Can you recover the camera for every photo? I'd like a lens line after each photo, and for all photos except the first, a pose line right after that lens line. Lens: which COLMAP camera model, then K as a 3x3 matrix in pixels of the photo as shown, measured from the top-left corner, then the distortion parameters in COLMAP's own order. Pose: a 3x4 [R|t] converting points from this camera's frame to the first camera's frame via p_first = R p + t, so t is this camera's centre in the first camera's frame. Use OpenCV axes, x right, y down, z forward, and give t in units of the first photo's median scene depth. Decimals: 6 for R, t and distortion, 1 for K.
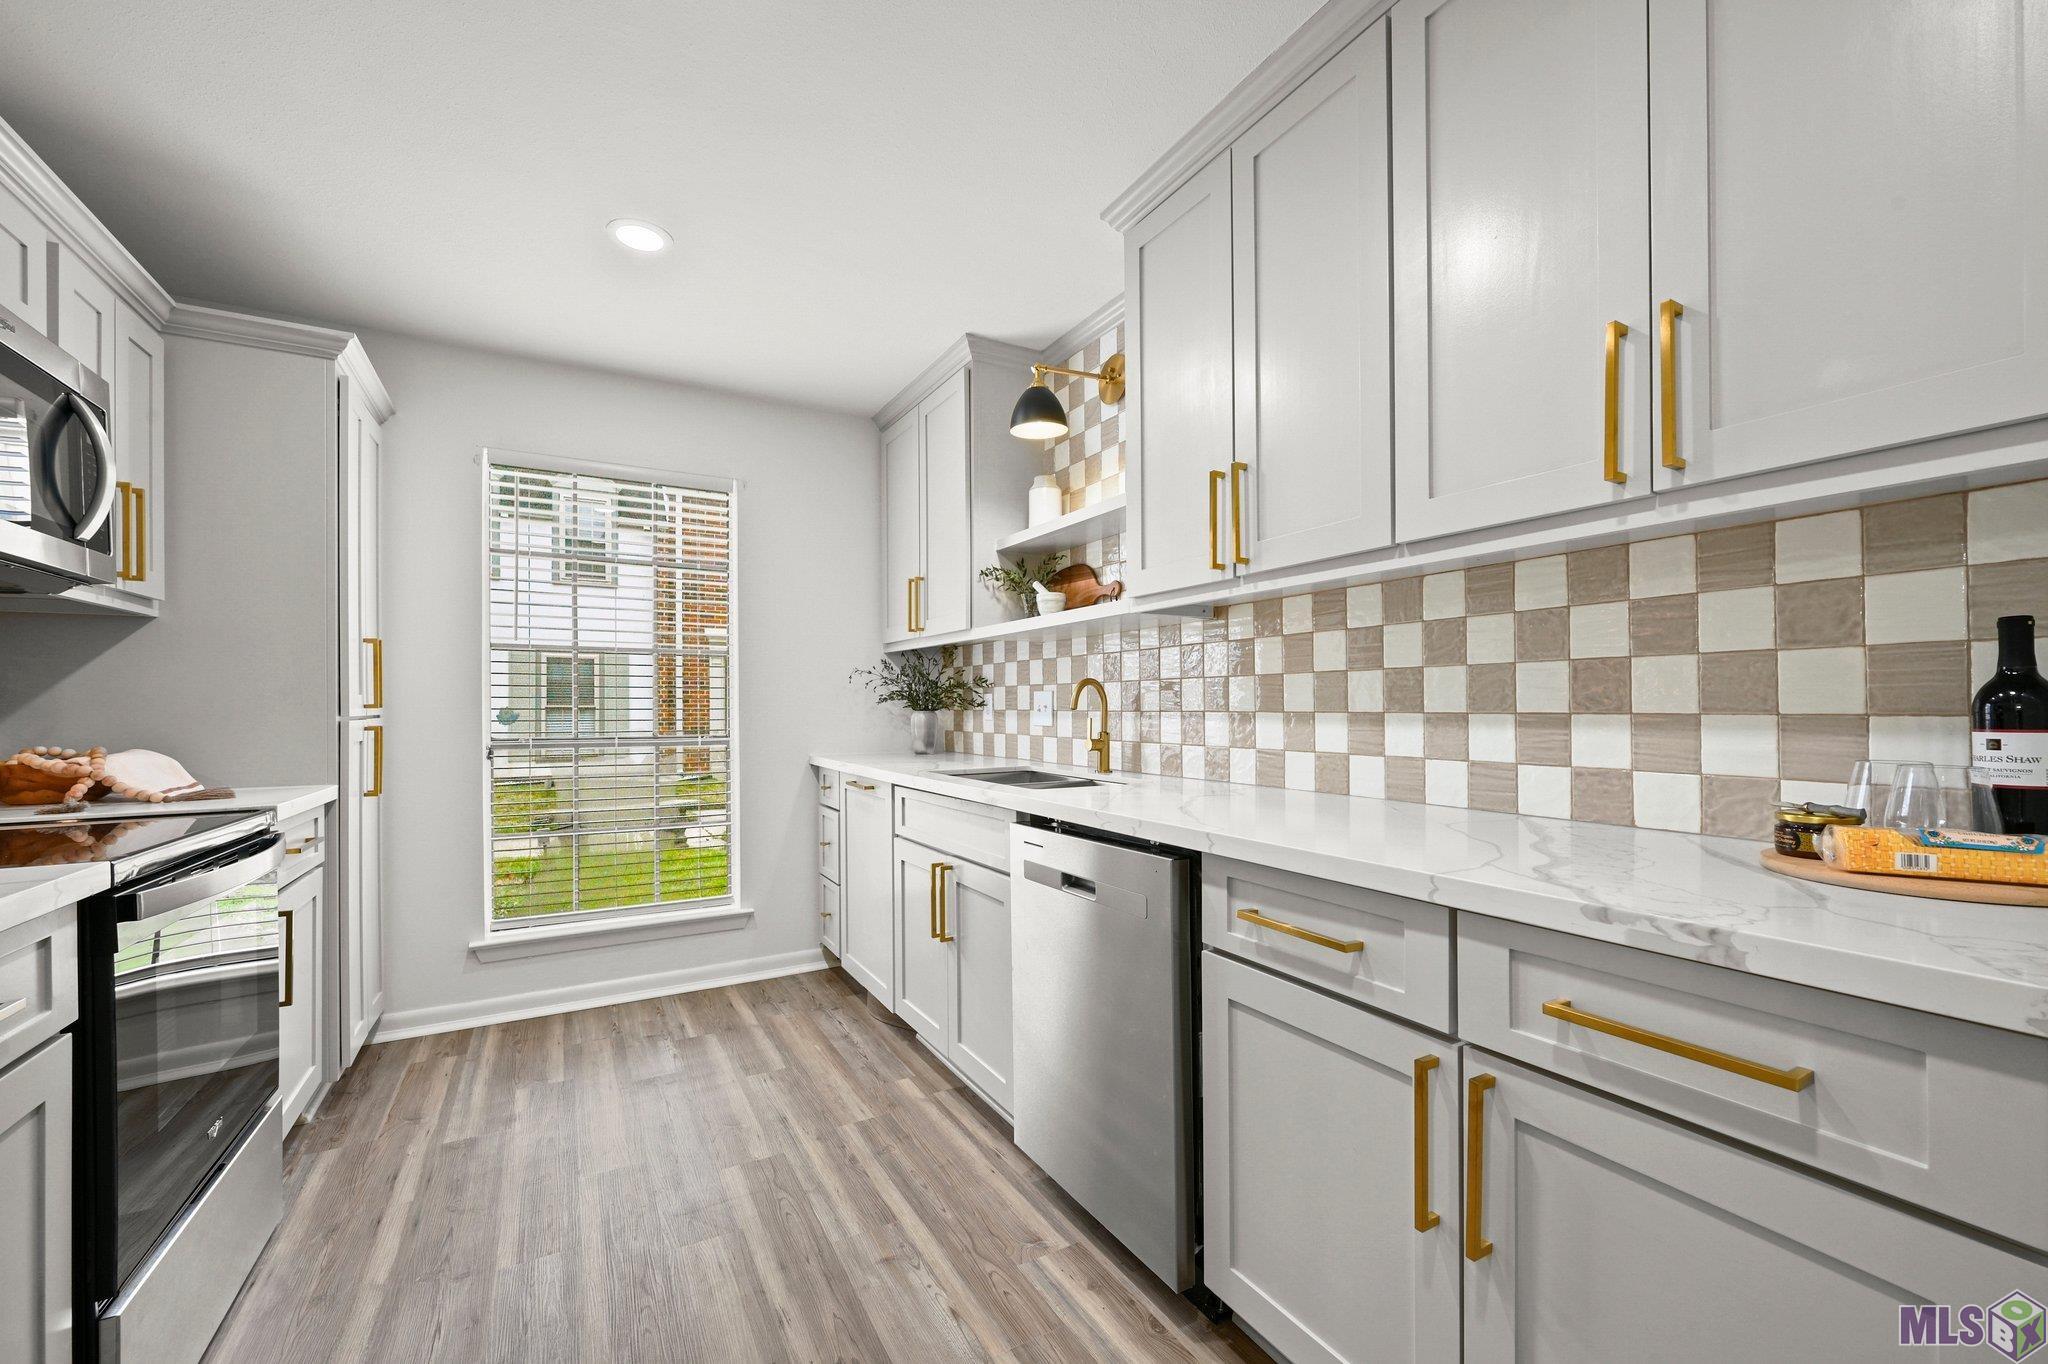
lens RADIAL K [[819.2, 0, 1025.4], [0, 819.2, 704.1], [0, 0, 1]] dist [-0.000119, -0.000178]
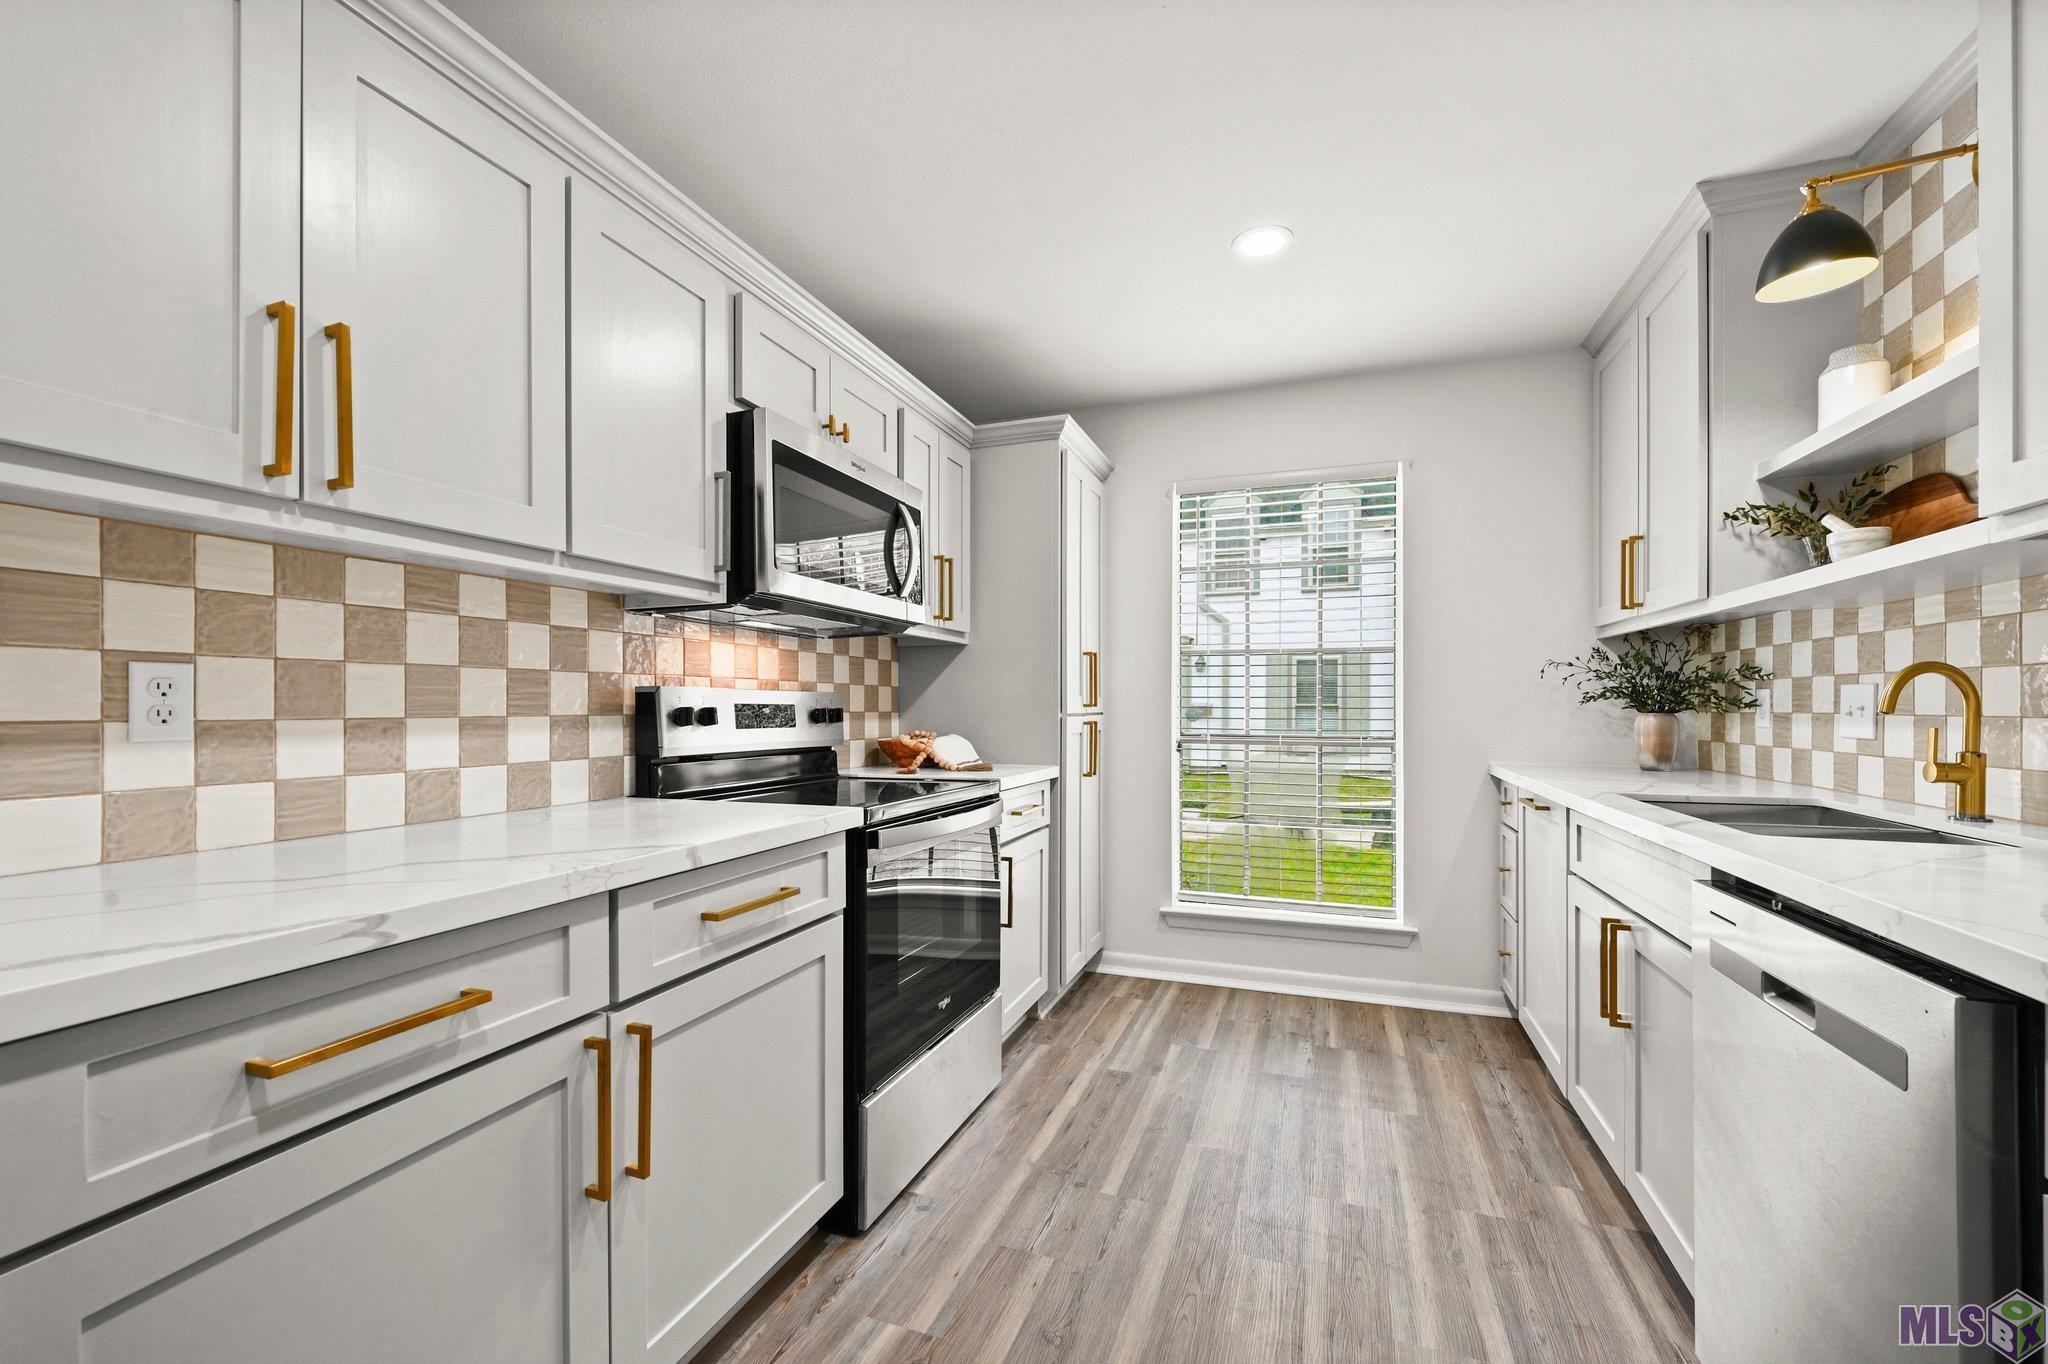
lens RADIAL K [[819.5, 0, 1025.0], [0, 819.5, 707.9], [0, 0, 1]] dist [-0.001475, -0.000446]
pose [[0.648904, 0.004513, -0.760857, 0.093161], [-0.000166, 0.999983, 0.005791, -0.000909], [0.760870, -0.003631, 0.648894, 0.096035]]
